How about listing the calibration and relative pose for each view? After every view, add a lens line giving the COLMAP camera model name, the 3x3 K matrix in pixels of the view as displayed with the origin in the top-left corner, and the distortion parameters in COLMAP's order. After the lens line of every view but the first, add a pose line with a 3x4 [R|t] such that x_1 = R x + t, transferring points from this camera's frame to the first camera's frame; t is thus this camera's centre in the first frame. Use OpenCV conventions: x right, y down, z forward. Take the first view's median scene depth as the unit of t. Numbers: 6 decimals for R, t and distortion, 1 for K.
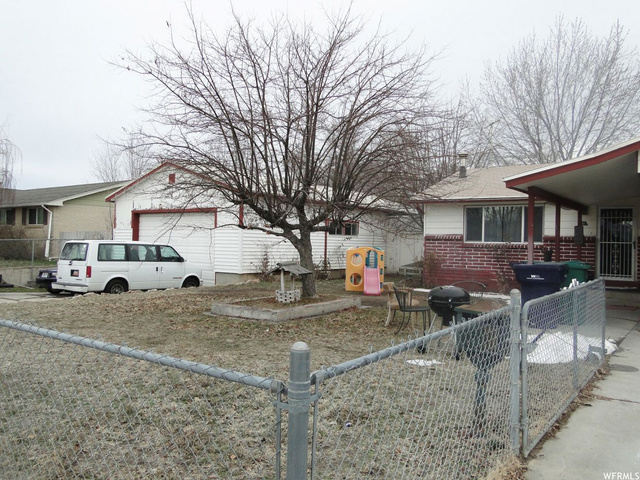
lens RADIAL K [[533.0, 0, 320.0], [0, 533.0, 240.0], [0, 0, 1]] dist [0.038015, 0.001560]
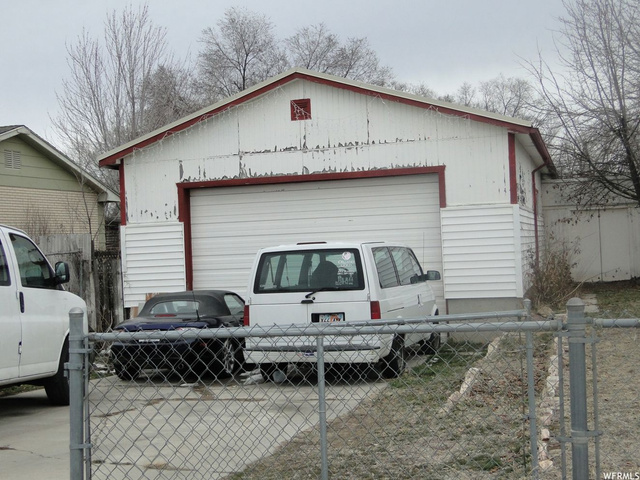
lens RADIAL K [[911.1, 0, 320.0], [0, 911.1, 240.0], [0, 0, 1]] dist [-0.010572, -0.010002]
pose [[0.938823, -0.058774, 0.339348, -0.542803], [0.058969, 0.998212, 0.009747, -0.007535], [-0.339314, 0.010861, 0.940610, 0.249674]]
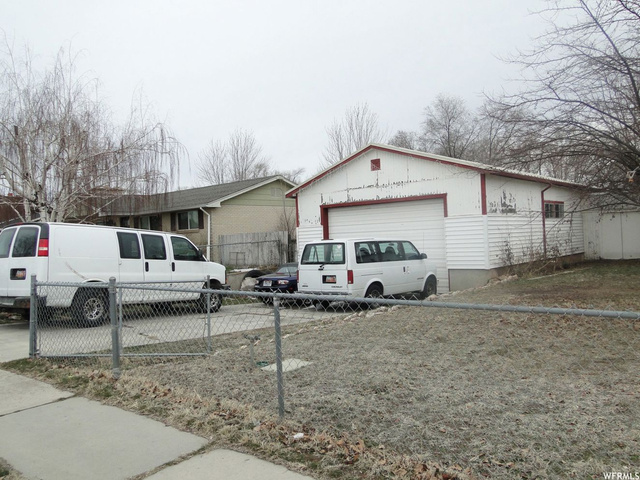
lens RADIAL K [[533.0, 0, 320.0], [0, 533.0, 240.0], [0, 0, 1]] dist [0.038015, 0.001560]
pose [[0.995296, -0.061755, -0.074643, -0.312465], [0.062617, 0.997995, 0.009263, -0.006422], [0.073921, -0.013893, 0.997167, 0.130432]]
